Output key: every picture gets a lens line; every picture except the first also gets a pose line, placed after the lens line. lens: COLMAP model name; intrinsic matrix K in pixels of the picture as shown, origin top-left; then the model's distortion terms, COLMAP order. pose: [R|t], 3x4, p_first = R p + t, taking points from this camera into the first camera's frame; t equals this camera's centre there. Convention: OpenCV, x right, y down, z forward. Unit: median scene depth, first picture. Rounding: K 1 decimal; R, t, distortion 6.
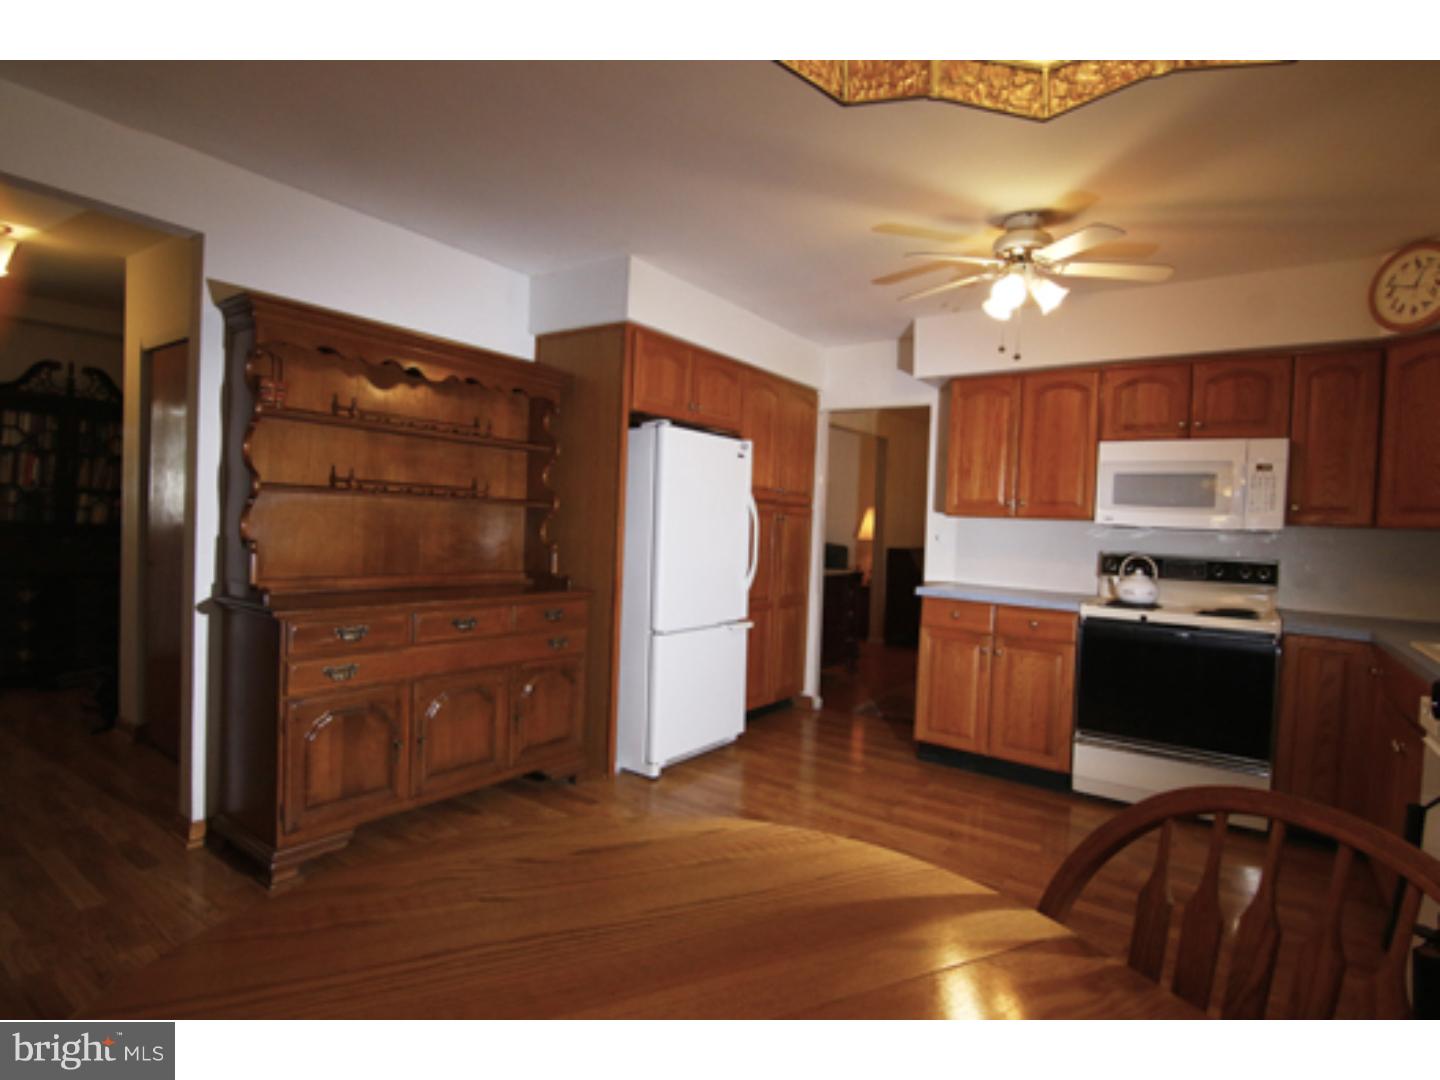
lens RADIAL K [[735.0, 0, 729.2], [0, 735.0, 537.2], [0, 0, 1]] dist [-0.005470, -0.004085]
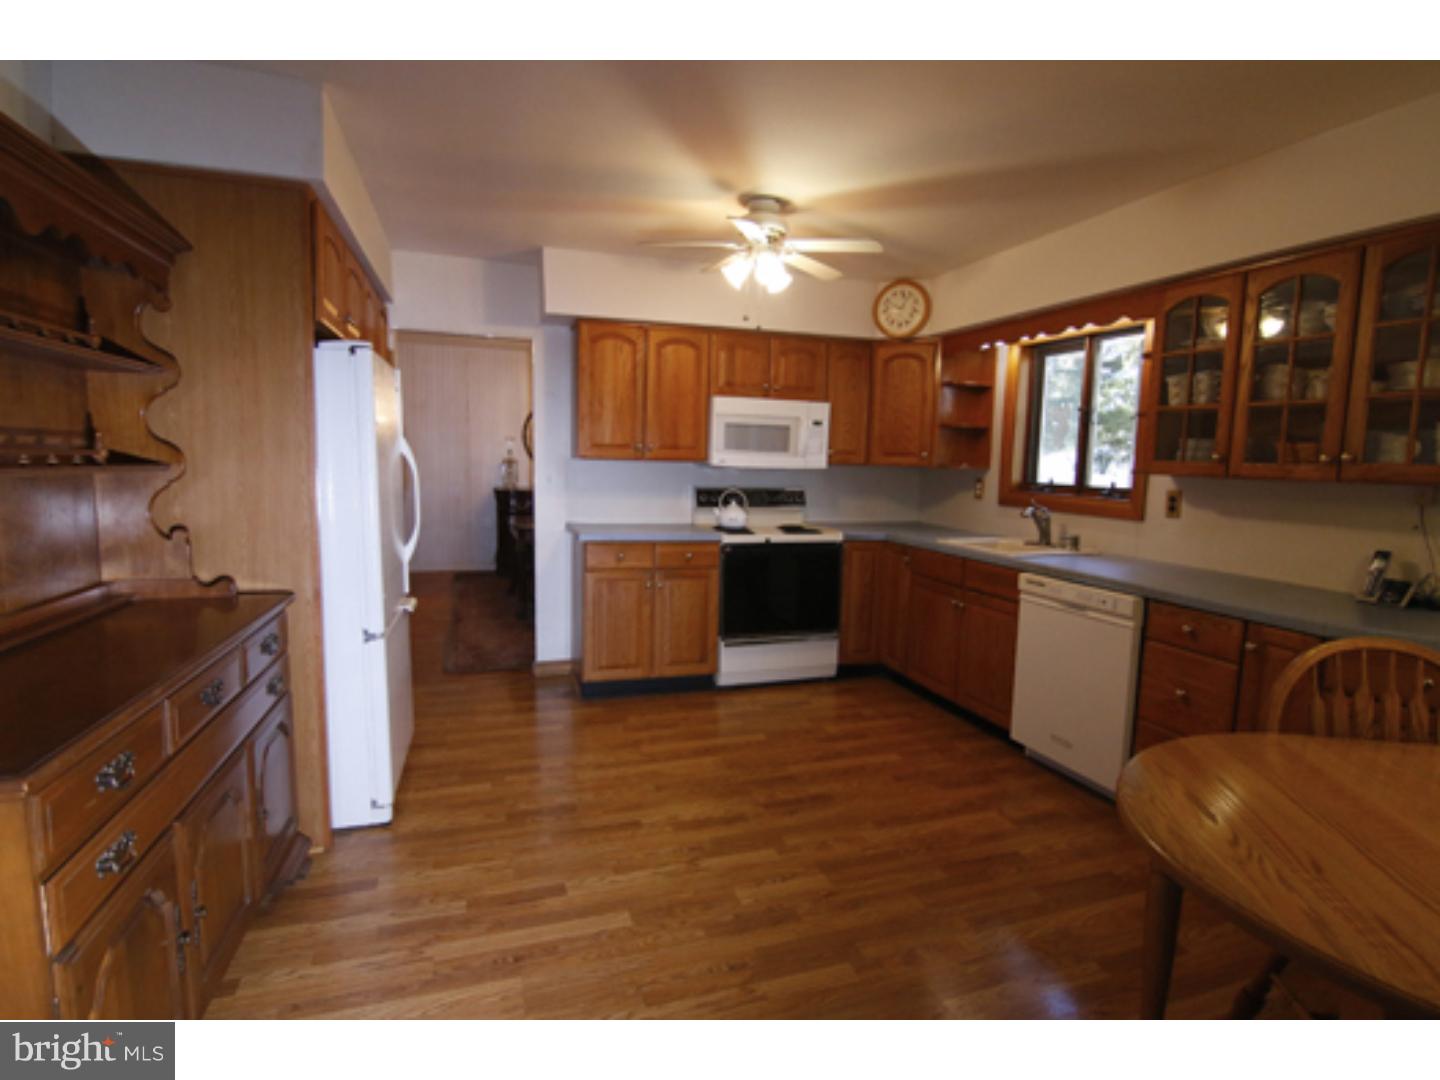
lens RADIAL K [[735.0, 0, 719.5], [0, 735.0, 538.0], [0, 0, 1]] dist [-0.005470, -0.004085]
pose [[0.589182, -0.115740, 0.799668, -0.483138], [0.016596, 0.991212, 0.131235, -0.060285], [-0.807830, -0.064050, 0.585925, 0.299690]]
